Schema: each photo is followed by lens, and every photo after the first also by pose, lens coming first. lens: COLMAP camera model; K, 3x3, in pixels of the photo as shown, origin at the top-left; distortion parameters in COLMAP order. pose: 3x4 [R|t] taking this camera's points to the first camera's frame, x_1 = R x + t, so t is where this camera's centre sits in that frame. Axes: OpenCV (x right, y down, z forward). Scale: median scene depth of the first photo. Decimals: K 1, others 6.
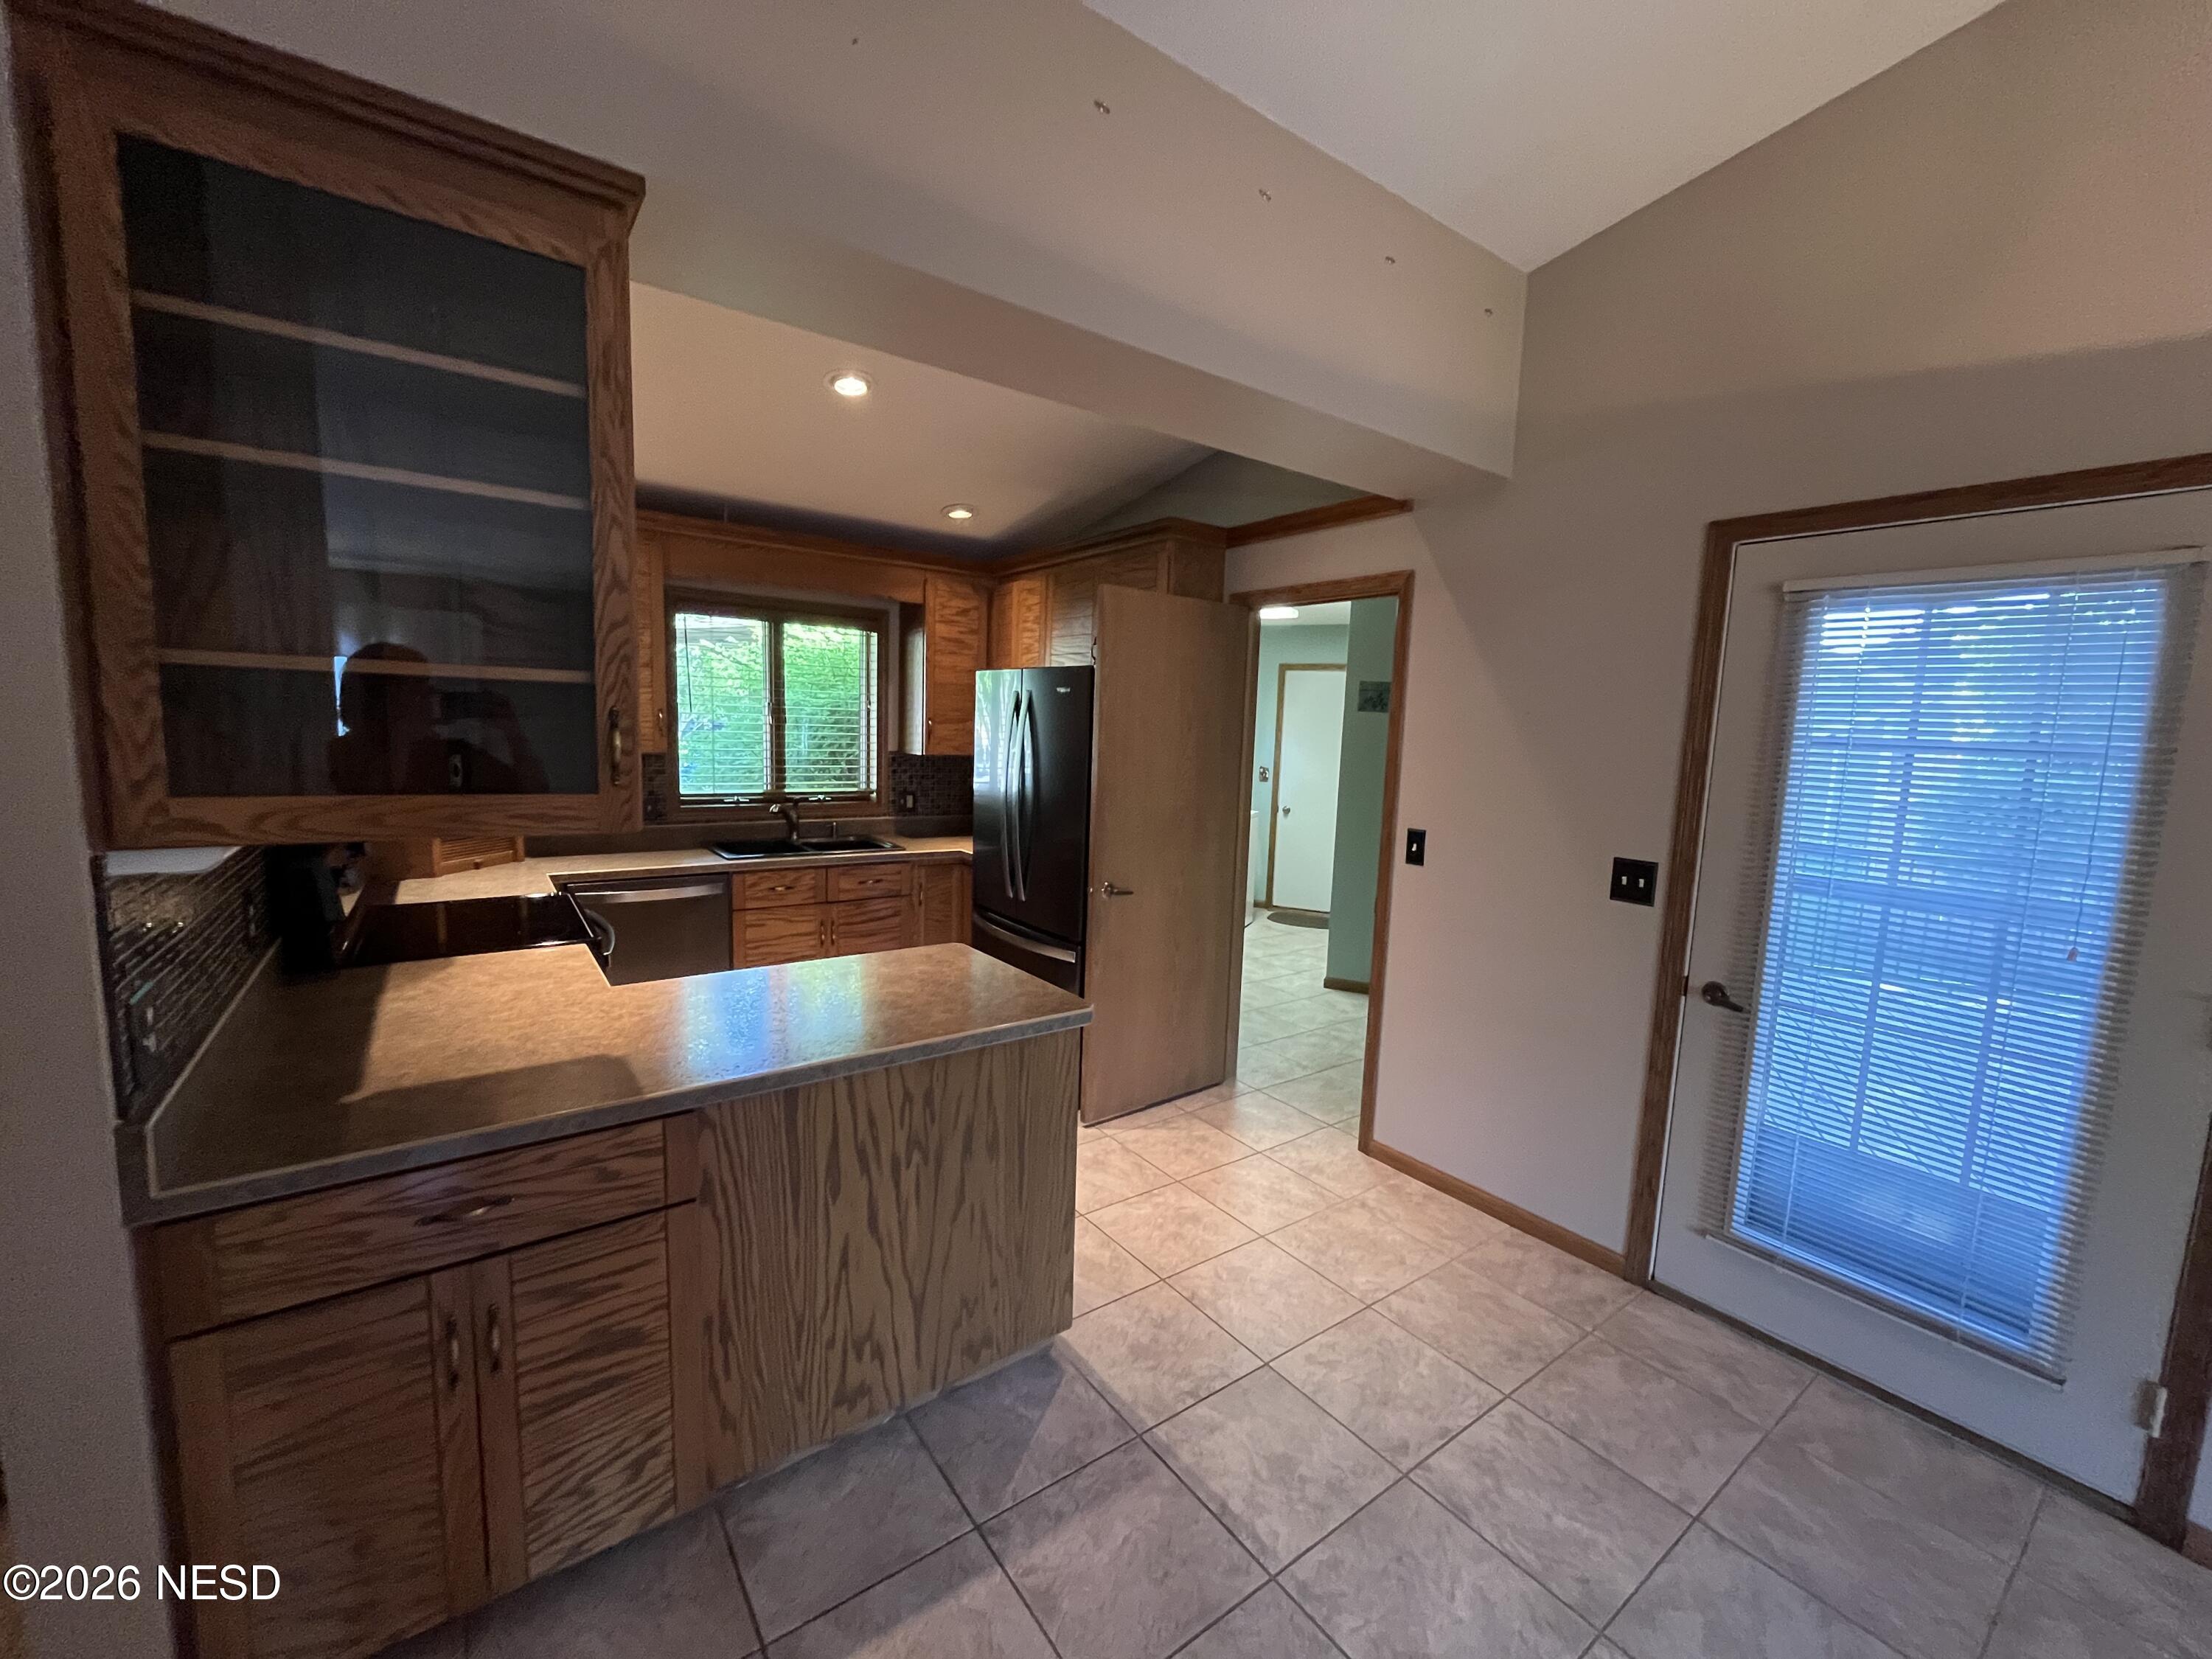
lens RADIAL K [[892.7, 0, 1093.6], [0, 892.7, 824.4], [0, 0, 1]] dist [-0.002363, 0.000509]
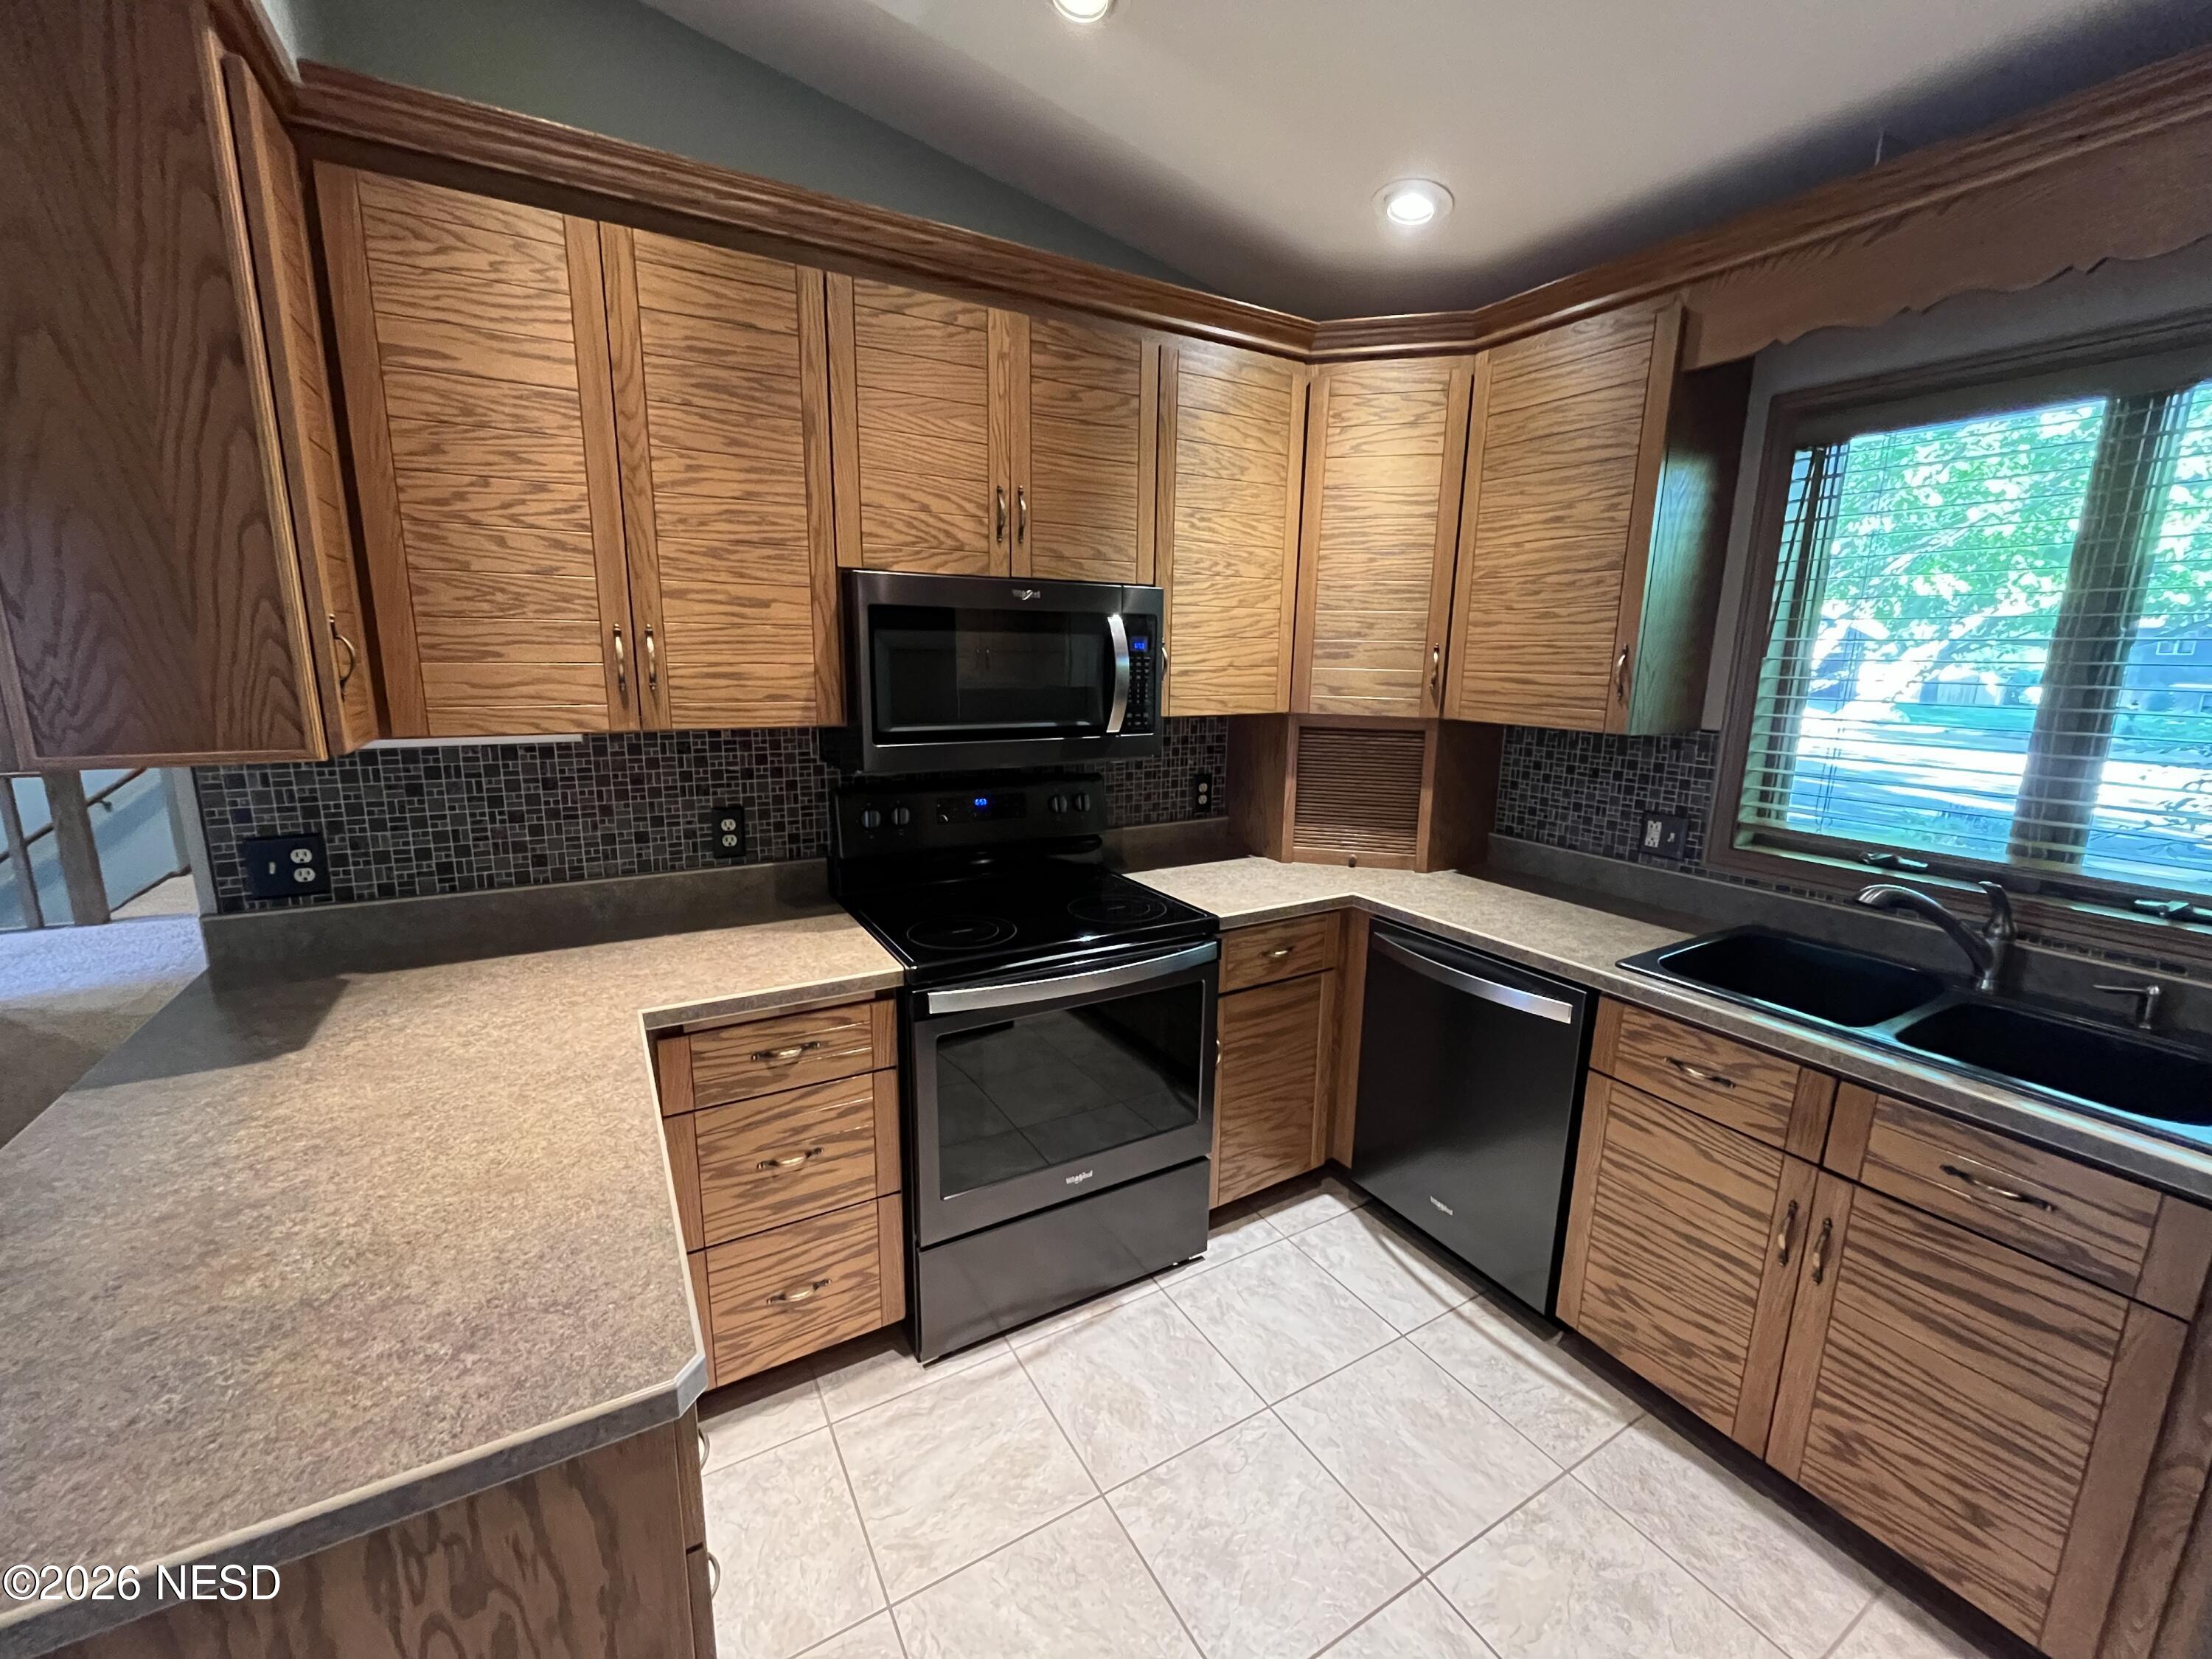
lens RADIAL K [[892.7, 0, 1107.6], [0, 892.7, 829.4], [0, 0, 1]] dist [-0.002363, 0.000509]
pose [[-0.088185, 0.160712, -0.983054, 0.070155], [-0.131715, 0.976351, 0.171432, -0.078522], [0.987357, 0.144601, -0.064931, 0.778315]]
